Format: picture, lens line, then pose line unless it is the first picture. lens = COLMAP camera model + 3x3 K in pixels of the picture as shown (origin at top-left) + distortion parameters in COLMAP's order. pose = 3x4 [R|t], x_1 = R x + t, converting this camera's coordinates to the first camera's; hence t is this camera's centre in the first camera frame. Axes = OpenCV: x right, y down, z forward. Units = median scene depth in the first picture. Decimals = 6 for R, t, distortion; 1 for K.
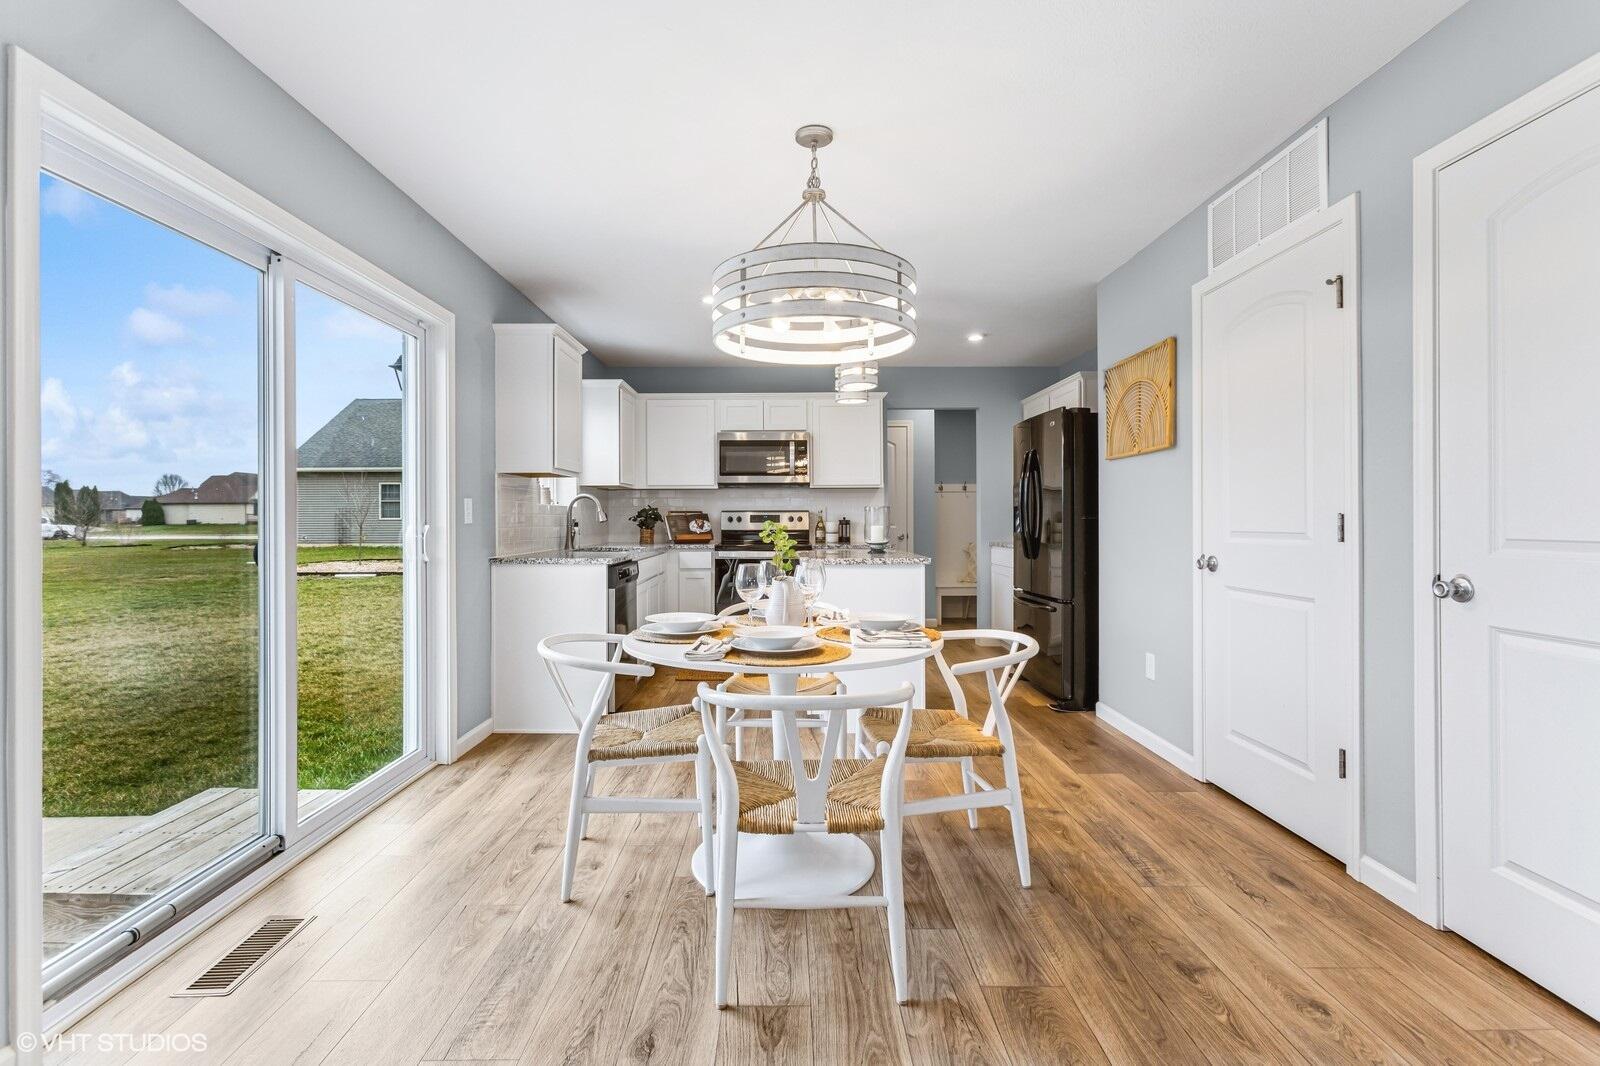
lens RADIAL K [[725.9, 0, 798.8], [0, 725.9, 524.7], [0, 0, 1]] dist [-0.012758, 0.012273]
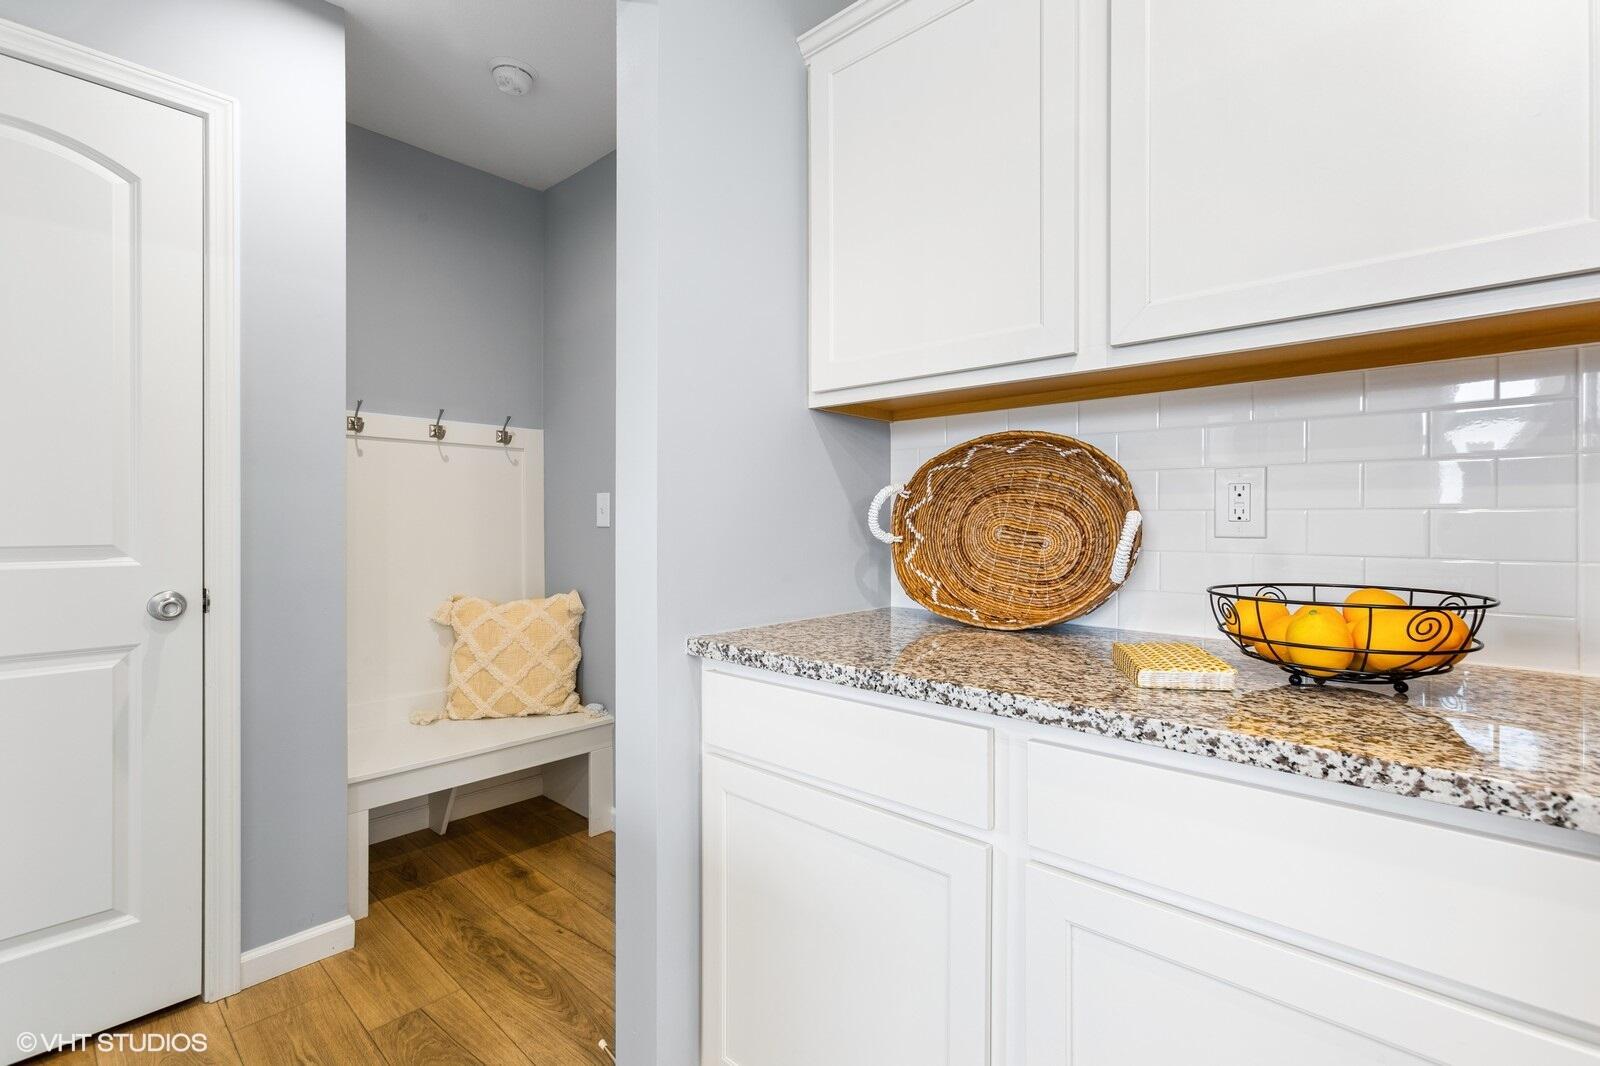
lens RADIAL K [[725.9, 0, 798.8], [0, 725.9, 524.7], [0, 0, 1]] dist [-0.012758, 0.012273]
pose [[0.692259, 0.004095, 0.721638, 0.247098], [0.001195, 0.999976, -0.006822, -0.013903], [-0.721649, 0.005585, 0.692237, 1.528379]]
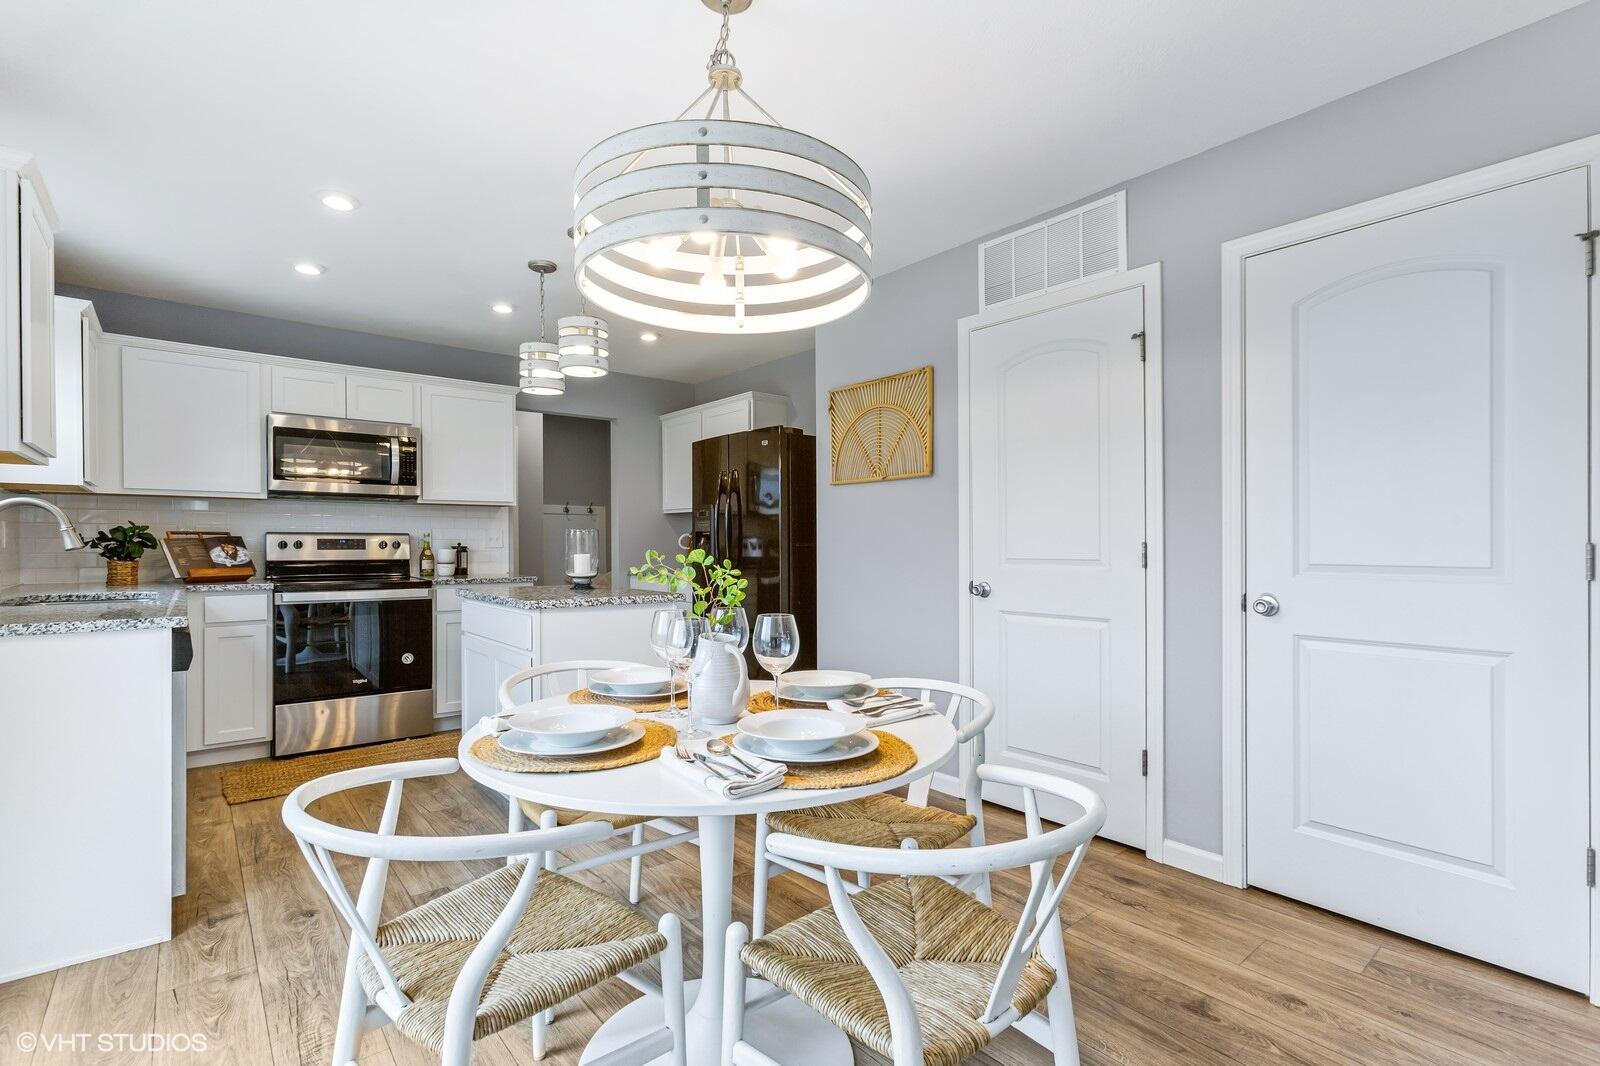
lens RADIAL K [[742.5, 0, 791.8], [0, 742.5, 553.3], [0, 0, 1]] dist [-0.036186, 0.032484]
pose [[0.782025, -0.004554, 0.623231, -0.271171], [0.001878, 0.999986, 0.004950, -0.003677], [-0.623244, -0.002700, 0.782023, 0.300943]]
